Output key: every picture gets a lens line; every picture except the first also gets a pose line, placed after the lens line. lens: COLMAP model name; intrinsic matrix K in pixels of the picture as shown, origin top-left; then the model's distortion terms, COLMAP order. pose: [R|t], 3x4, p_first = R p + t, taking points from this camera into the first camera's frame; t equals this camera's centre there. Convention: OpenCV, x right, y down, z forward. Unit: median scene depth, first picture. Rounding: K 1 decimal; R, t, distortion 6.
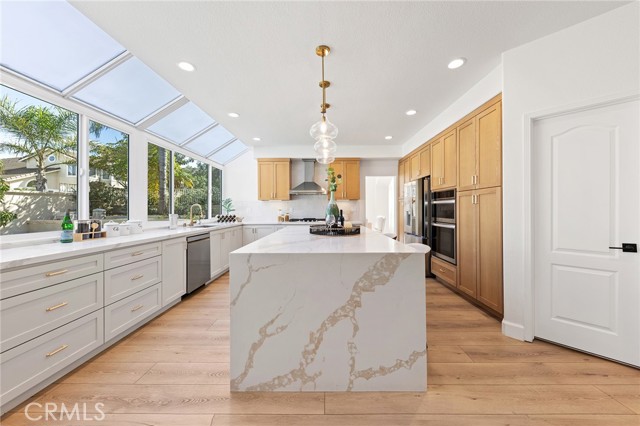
lens RADIAL K [[230.2, 0, 315.8], [0, 230.2, 208.0], [0, 0, 1]] dist [0.002656, -0.000313]
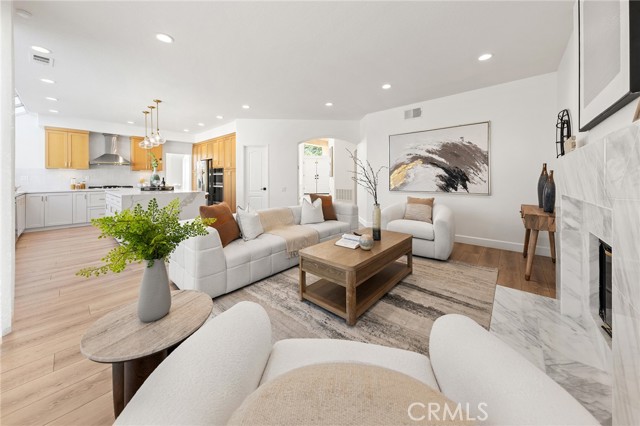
lens RADIAL K [[230.2, 0, 311.7], [0, 230.2, 180.8], [0, 0, 1]] dist [0.002656, -0.000313]
pose [[0.672437, -0.000066, 0.740155, -0.354863], [-0.006975, 0.999955, 0.006426, 0.012355], [-0.740122, -0.009484, 0.672406, -0.896796]]
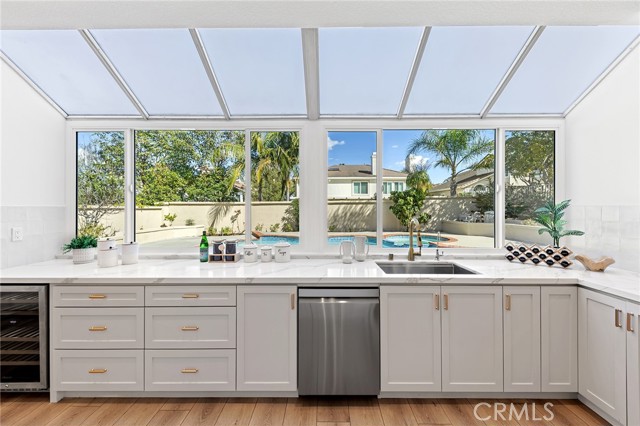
lens RADIAL K [[243.6, 0, 323.9], [0, 243.6, 207.4], [0, 0, 1]] dist [0.001415, -0.000156]
pose [[0.032234, -0.000937, -0.999480, 0.010300], [0.009764, 0.999952, -0.000623, -0.055667], [0.999433, -0.009739, 0.032242, 0.980976]]
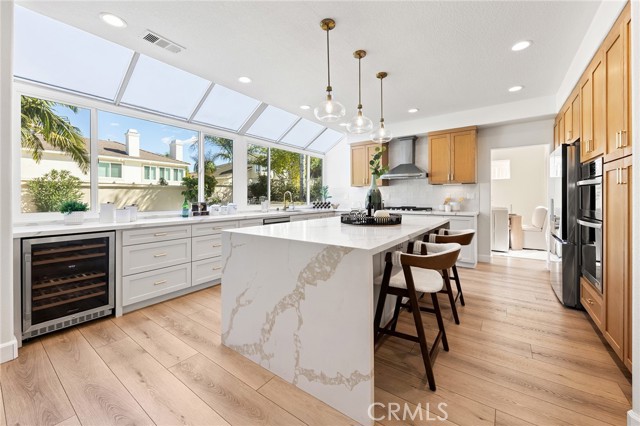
lens RADIAL K [[248.7, 0, 317.4], [0, 248.7, 195.4], [0, 0, 1]] dist [0.004059, -0.000268]
pose [[0.815894, -0.002524, -0.578196, 0.388710], [0.002479, 0.999997, -0.000866, 0.005261], [0.578196, -0.000726, 0.815898, 0.101567]]
